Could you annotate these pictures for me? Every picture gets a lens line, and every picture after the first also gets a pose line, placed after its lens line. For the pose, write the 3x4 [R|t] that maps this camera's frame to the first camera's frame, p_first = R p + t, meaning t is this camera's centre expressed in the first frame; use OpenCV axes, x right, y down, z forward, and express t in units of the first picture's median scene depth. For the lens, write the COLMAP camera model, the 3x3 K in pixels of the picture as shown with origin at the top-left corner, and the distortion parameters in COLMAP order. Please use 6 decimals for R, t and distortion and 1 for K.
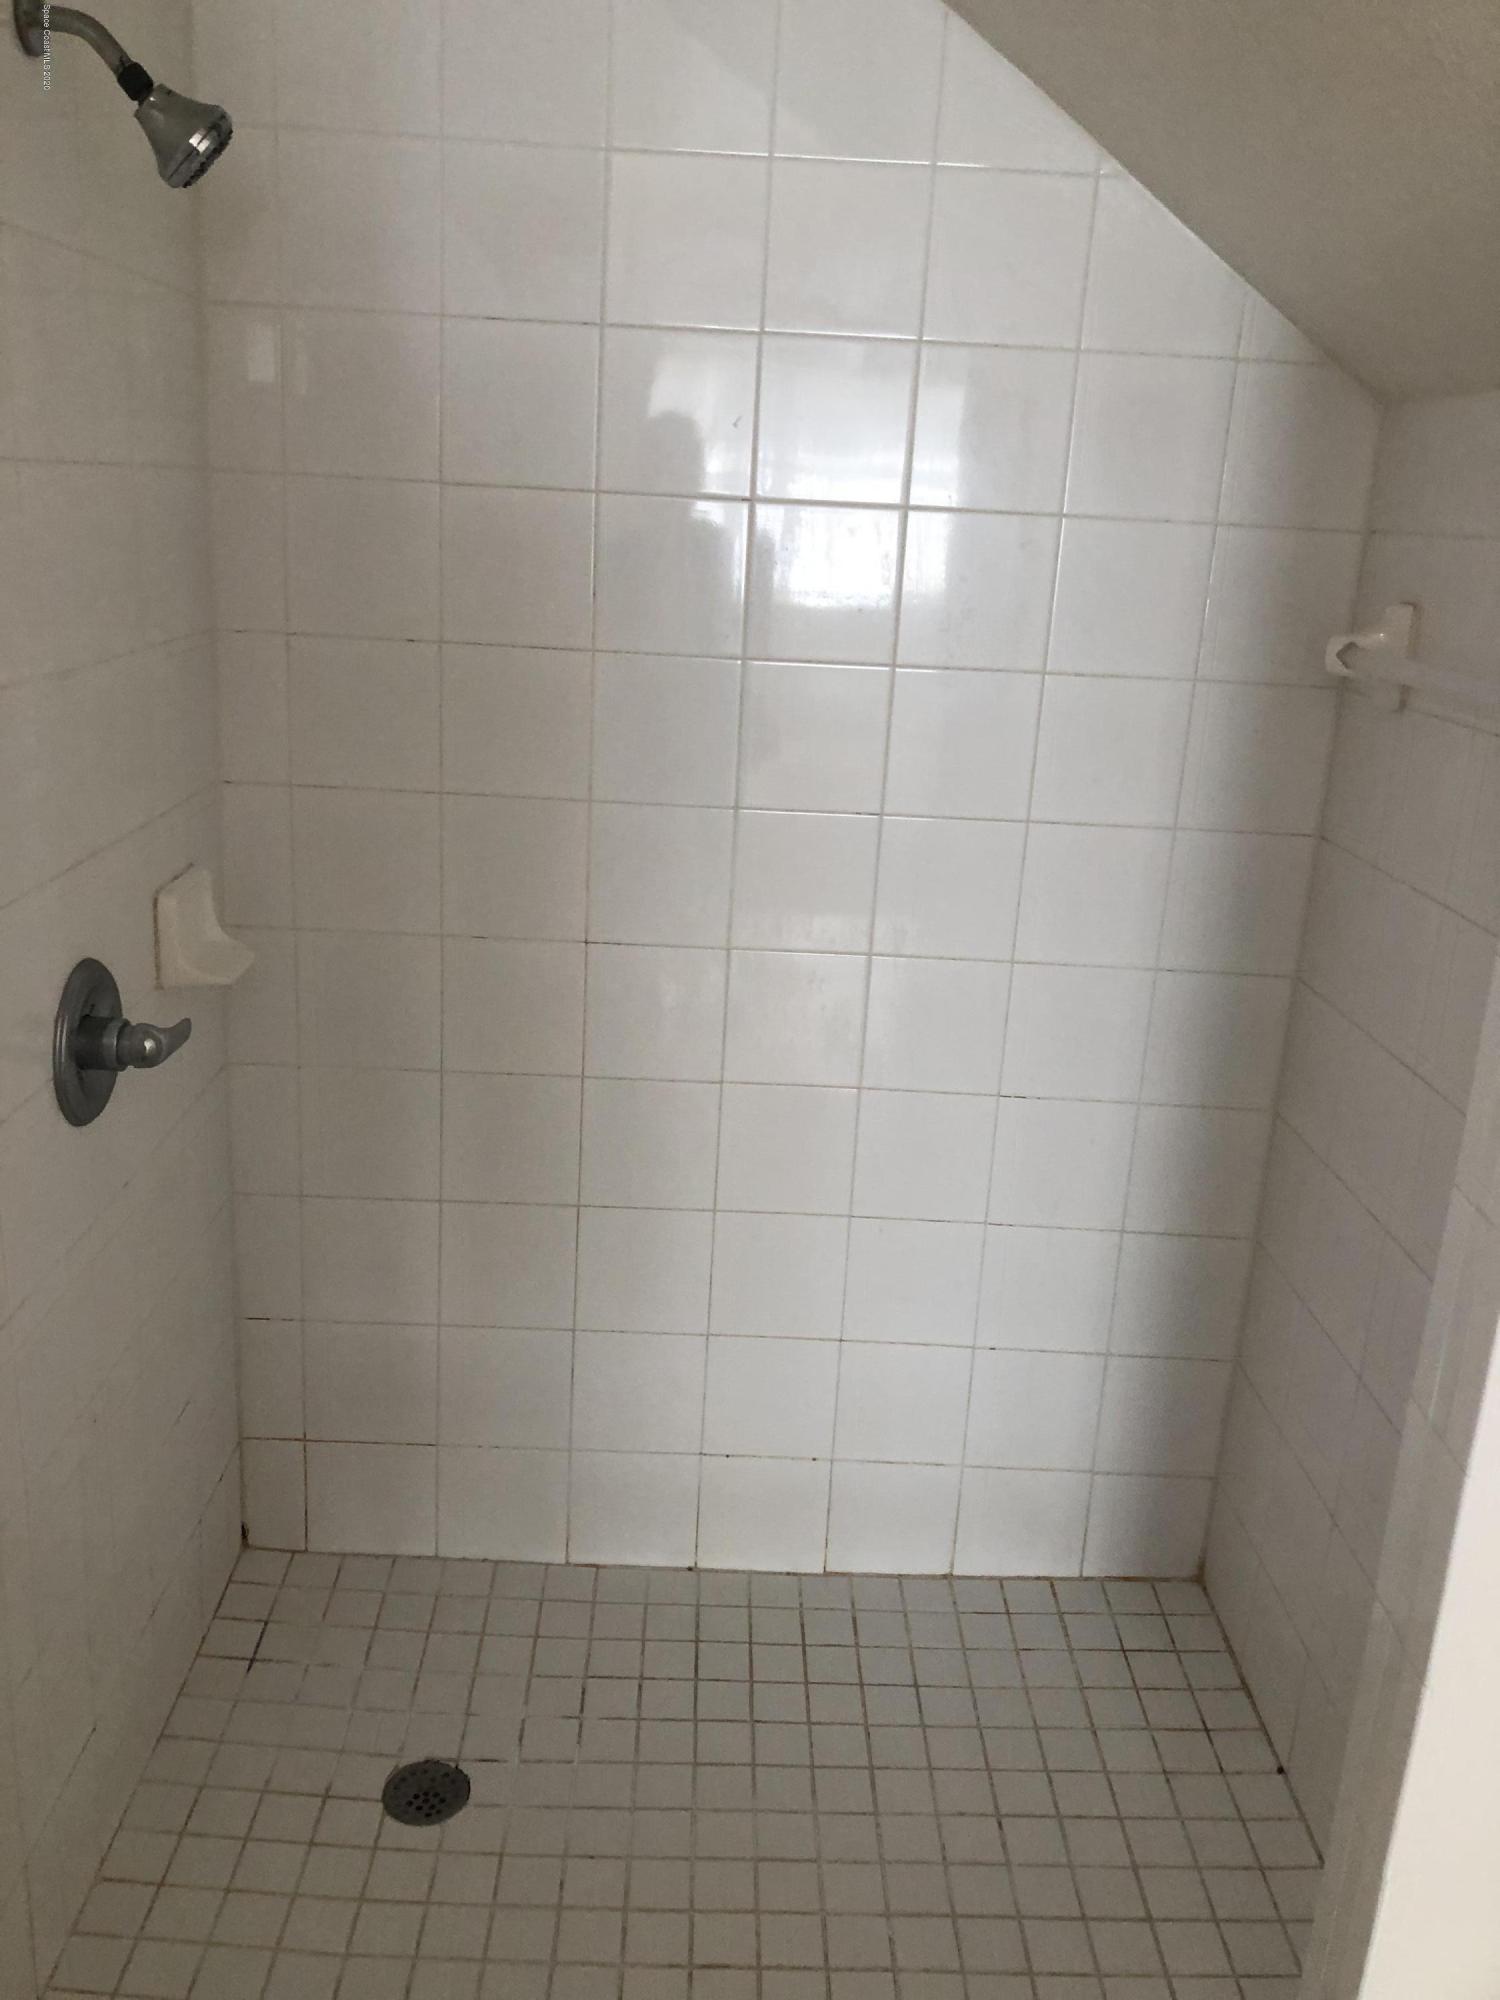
lens RADIAL K [[1625.1, 0, 750.0], [0, 1625.1, 1000.0], [0, 0, 1]] dist [-0.008727, -0.003890]
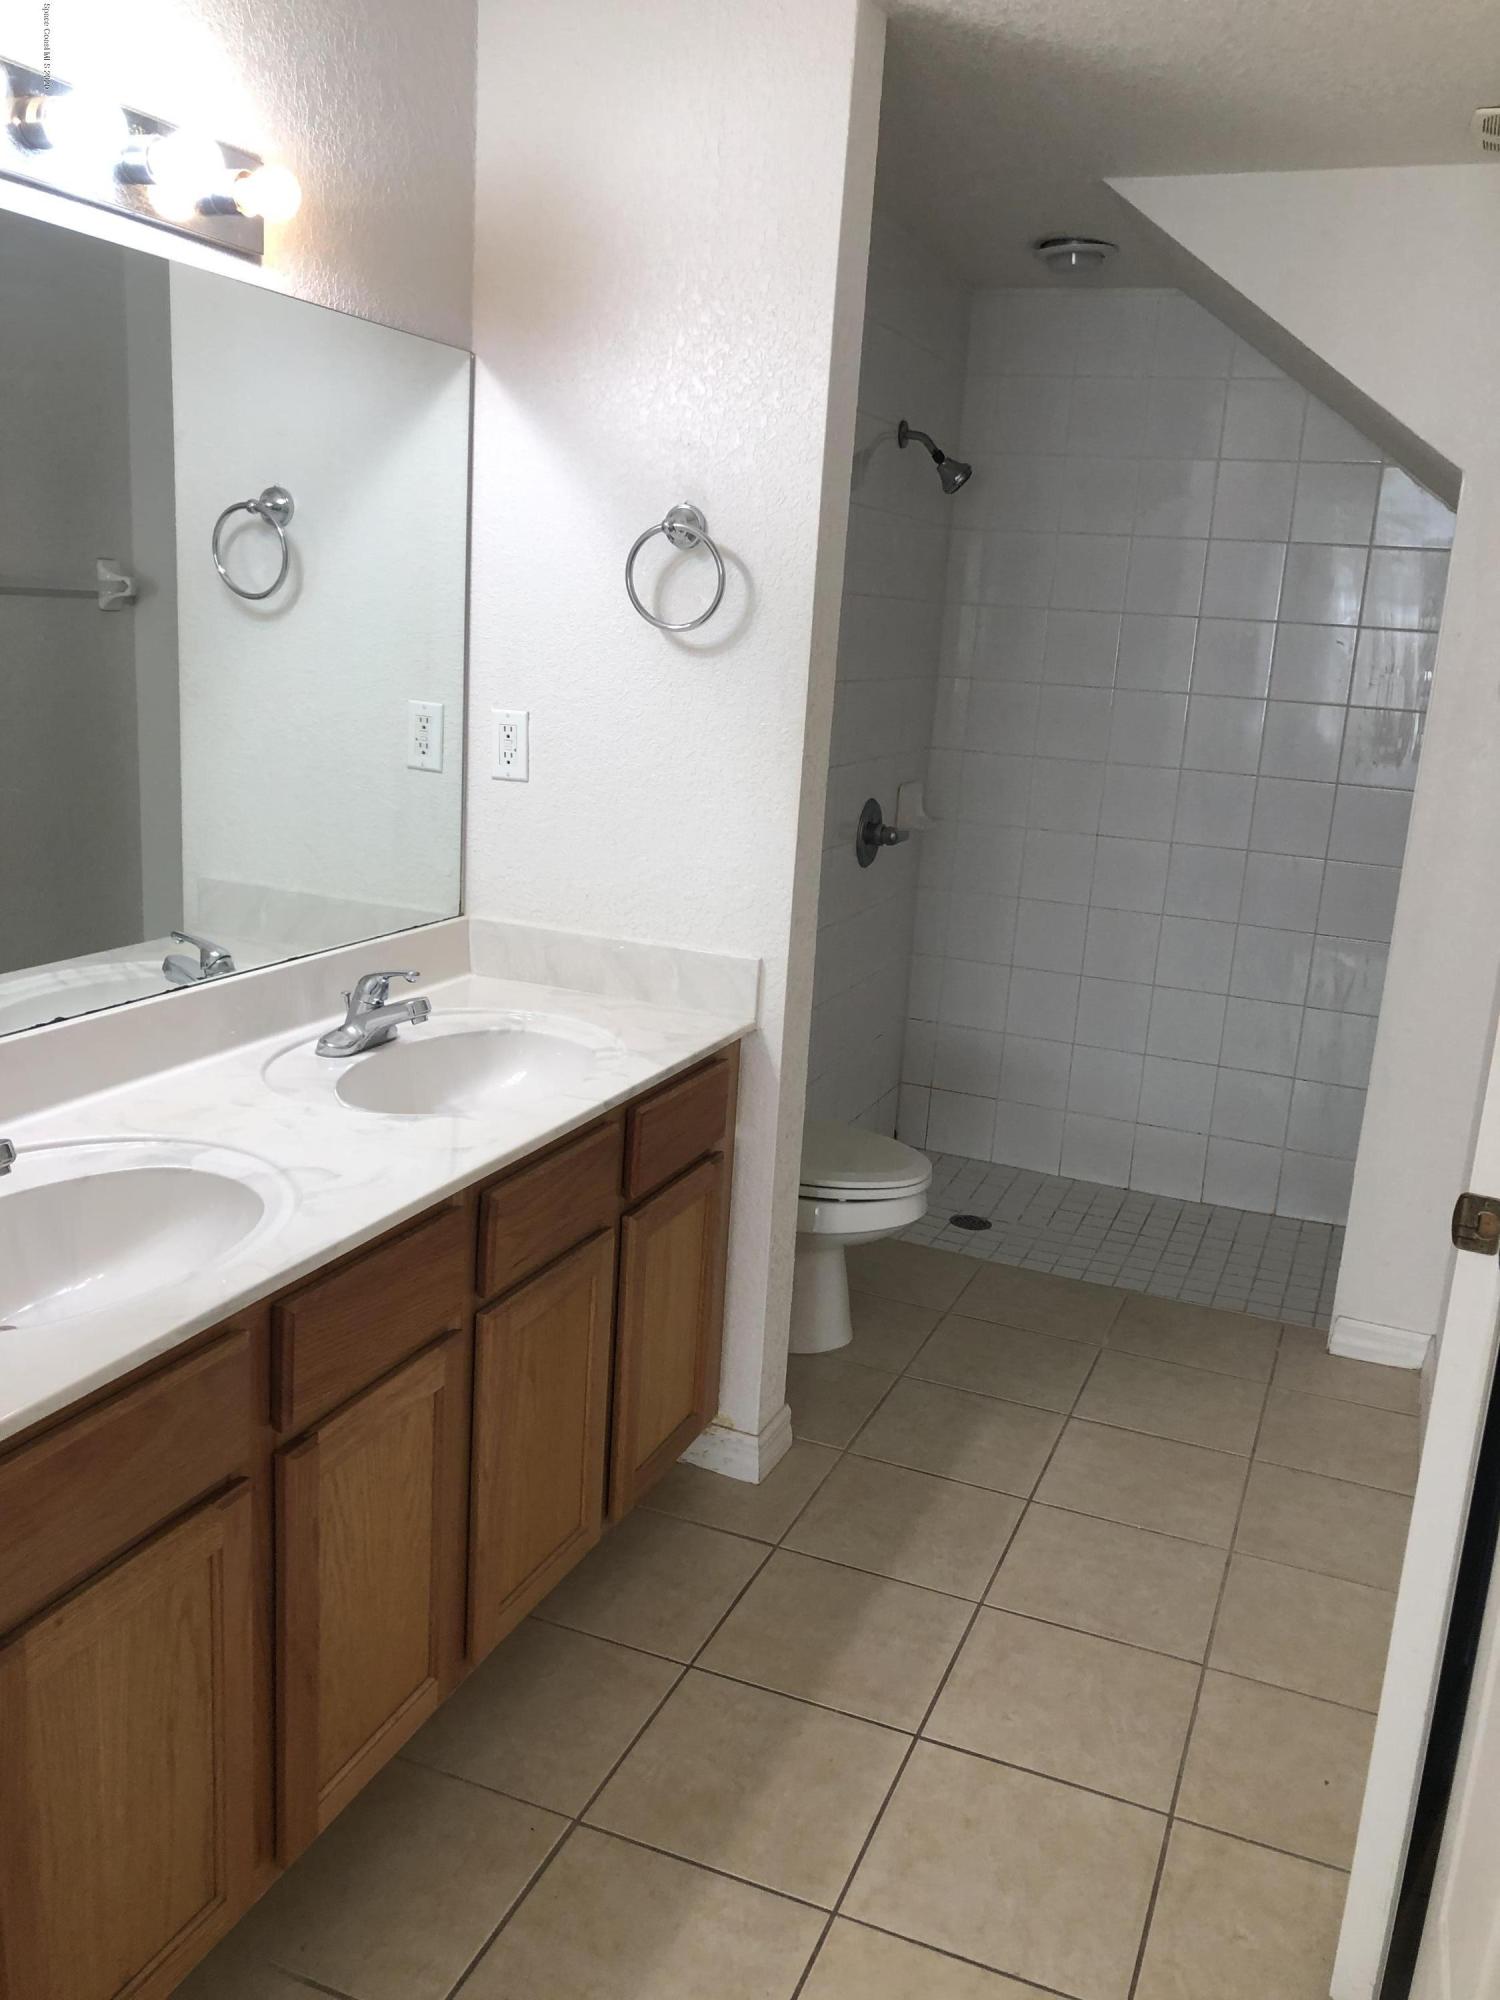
lens RADIAL K [[1629.5, 0, 750.0], [0, 1629.5, 1000.0], [0, 0, 1]] dist [0.005514, 0.000317]
pose [[0.917189, 0.092260, -0.387625, 0.321042], [-0.125523, 0.990193, -0.061329, 0.367266], [0.378165, 0.104906, 0.919775, -1.042085]]
